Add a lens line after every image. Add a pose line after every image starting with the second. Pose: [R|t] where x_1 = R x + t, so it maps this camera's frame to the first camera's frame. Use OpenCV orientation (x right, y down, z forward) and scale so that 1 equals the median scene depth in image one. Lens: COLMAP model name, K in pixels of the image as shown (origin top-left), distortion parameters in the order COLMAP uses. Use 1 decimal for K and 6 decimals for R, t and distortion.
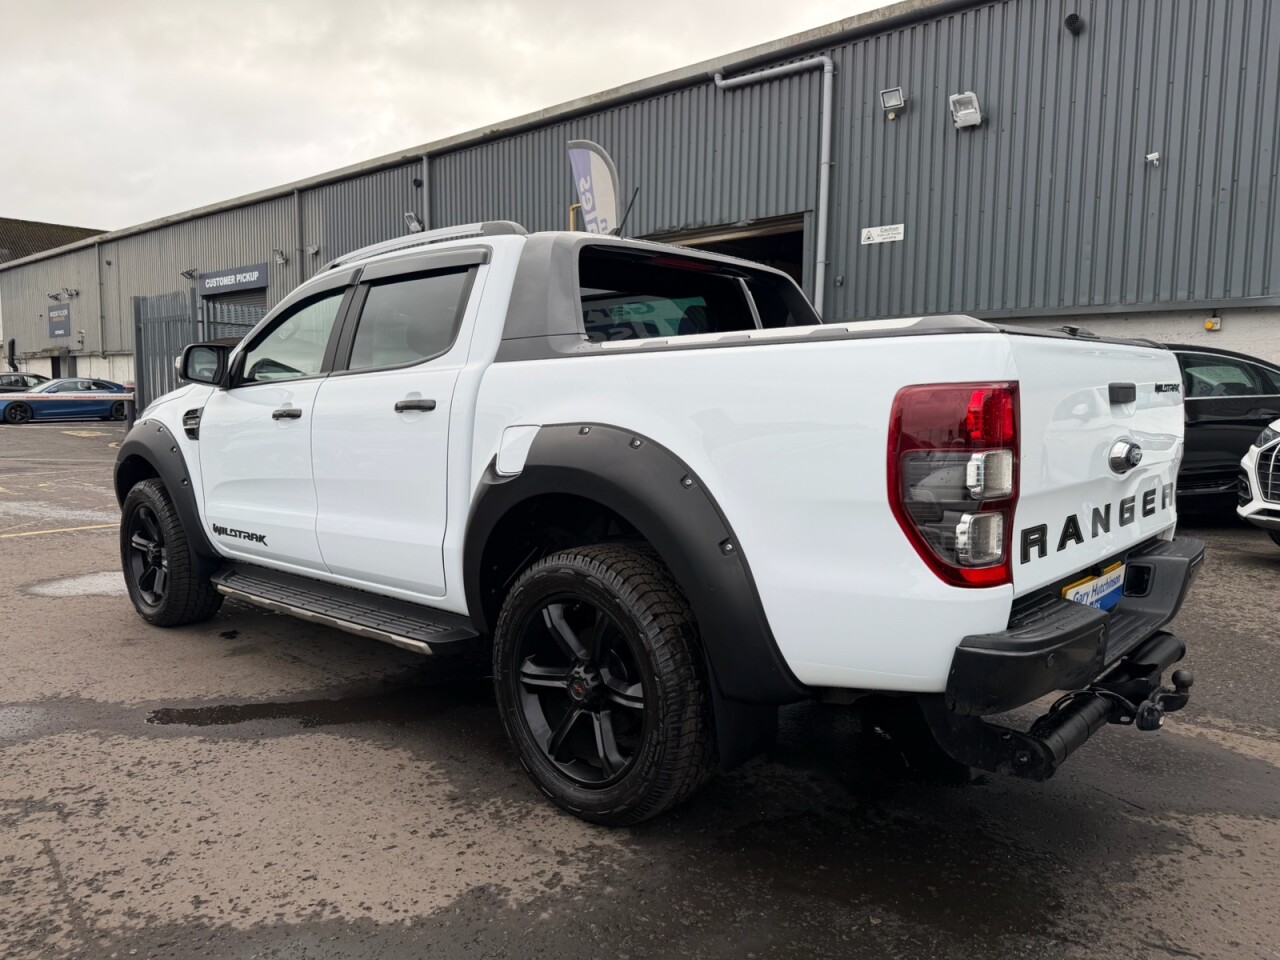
lens RADIAL K [[906.4, 0, 636.4], [0, 906.4, 482.0], [0, 0, 1]] dist [0.024206, -0.023263]
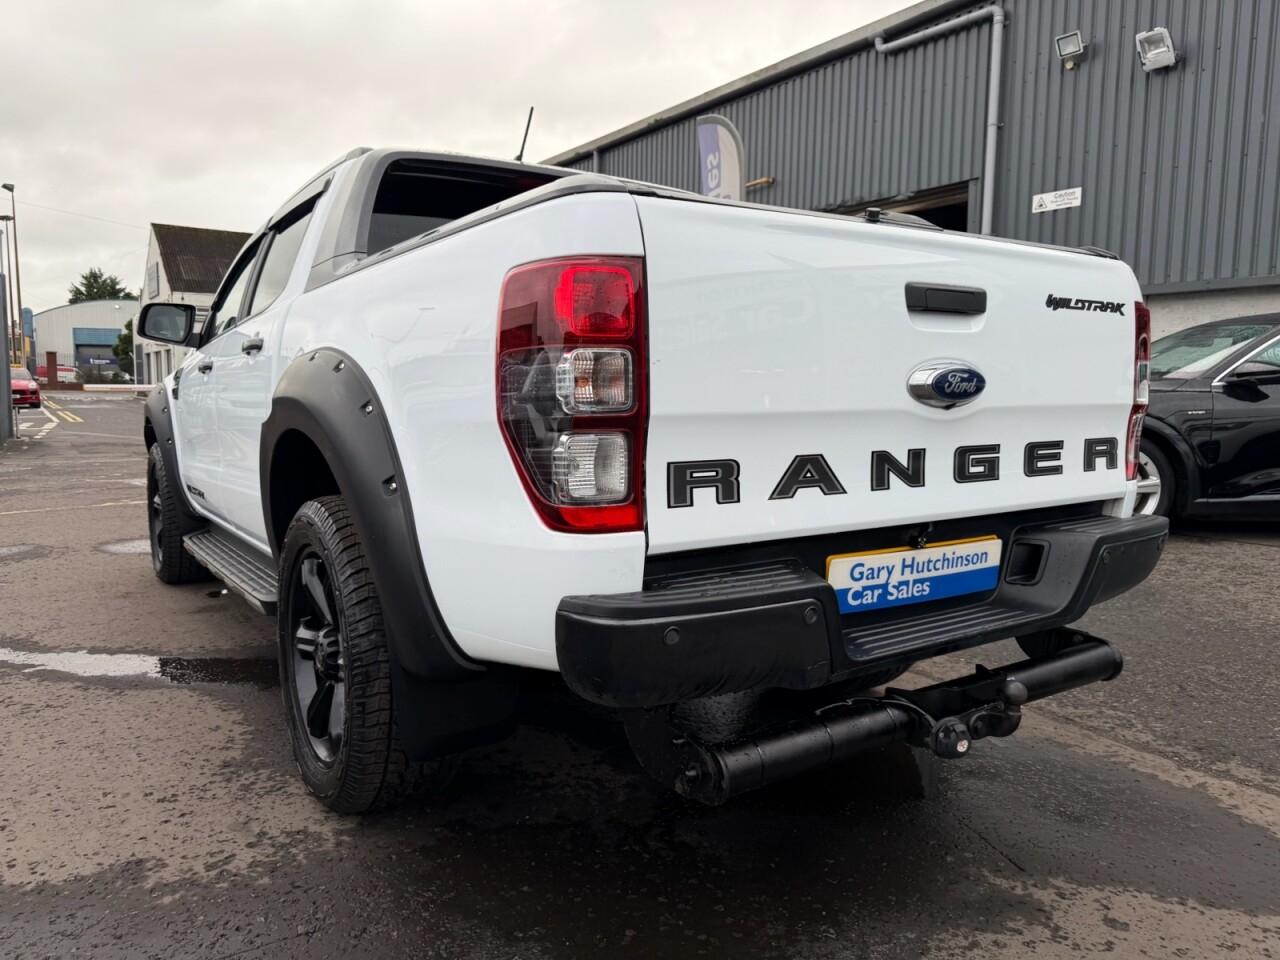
lens RADIAL K [[914.7, 0, 632.7], [0, 914.7, 483.8], [0, 0, 1]] dist [0.000730, 0.000306]
pose [[0.970886, 0.026324, -0.238092, 0.386039], [-0.026566, 0.999645, 0.002191, 0.046877], [0.238065, 0.004198, 0.971240, 0.184448]]
